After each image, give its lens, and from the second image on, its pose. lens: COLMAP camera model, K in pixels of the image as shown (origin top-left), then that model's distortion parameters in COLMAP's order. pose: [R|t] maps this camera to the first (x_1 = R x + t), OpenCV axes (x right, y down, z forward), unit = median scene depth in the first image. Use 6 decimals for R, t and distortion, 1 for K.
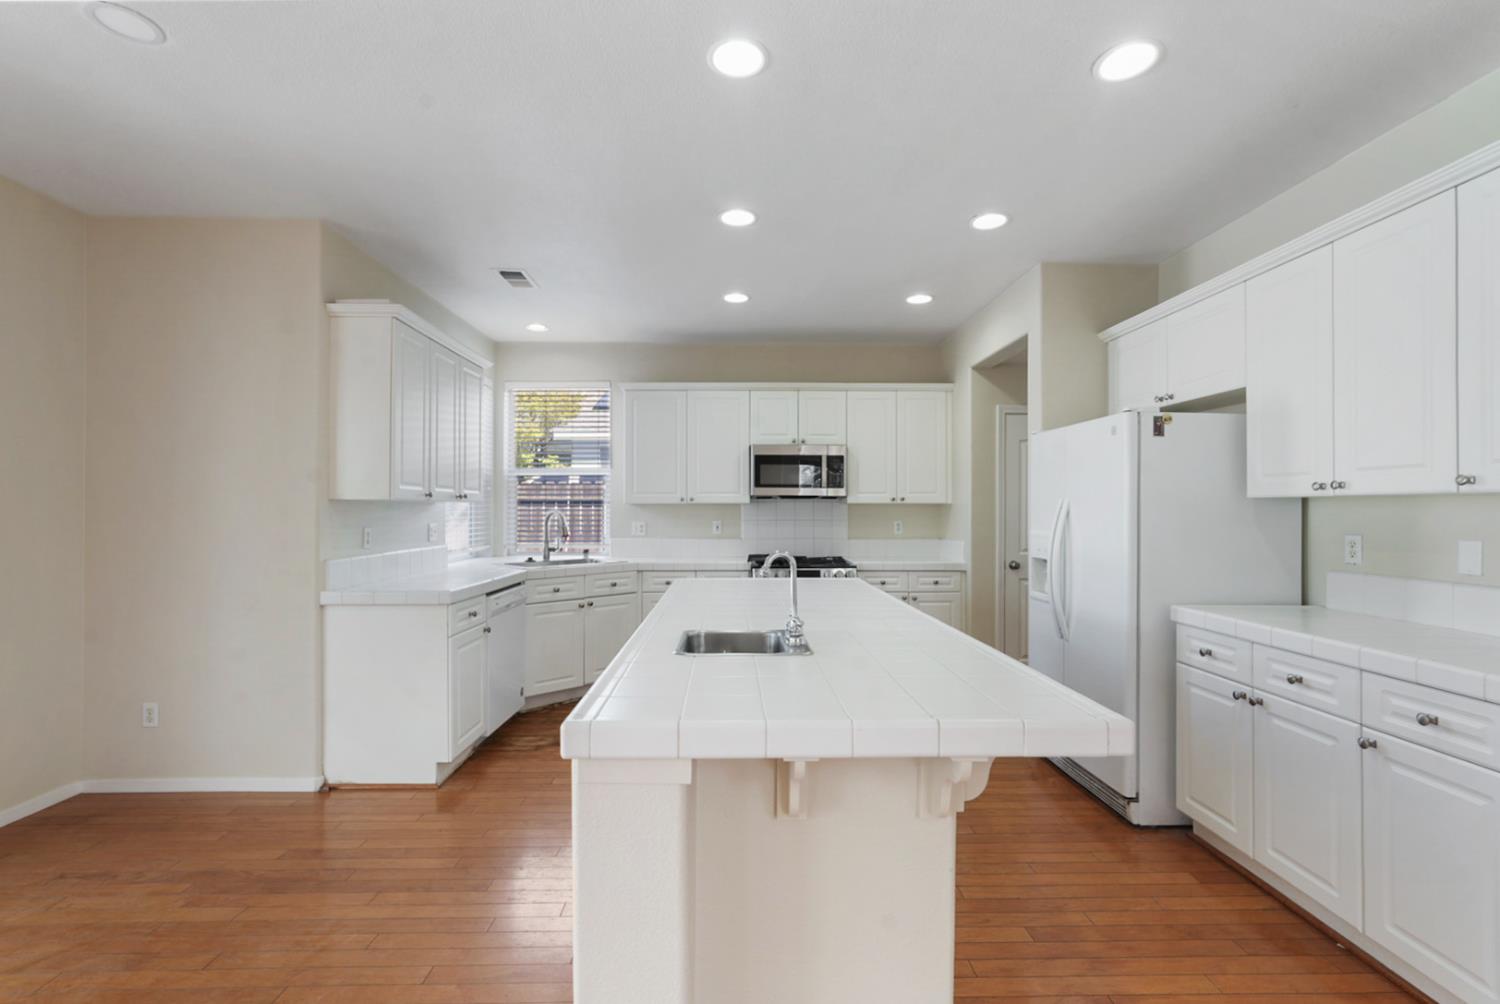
lens RADIAL K [[658.1, 0, 747.9], [0, 658.1, 508.1], [0, 0, 1]] dist [-0.012306, 0.003993]
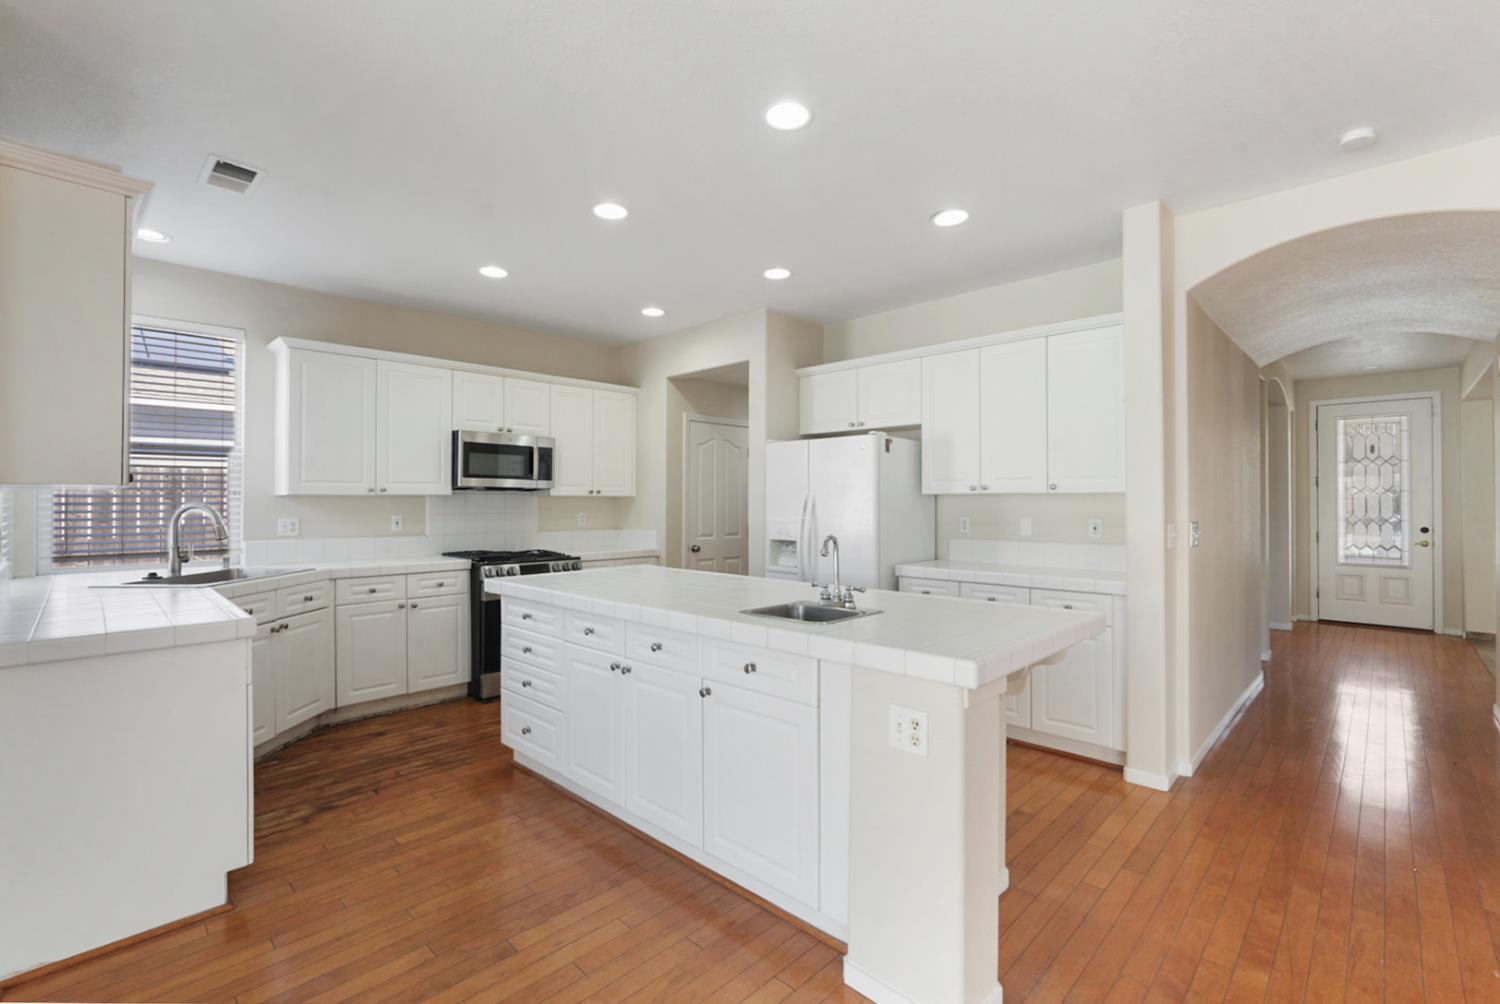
lens RADIAL K [[658.1, 0, 740.3], [0, 658.1, 500.4], [0, 0, 1]] dist [-0.012306, 0.003993]
pose [[0.718855, 0.001364, 0.695159, -0.344330], [-0.000819, 0.999999, -0.001115, 0.000512], [-0.695160, 0.000232, 0.718855, 0.084423]]
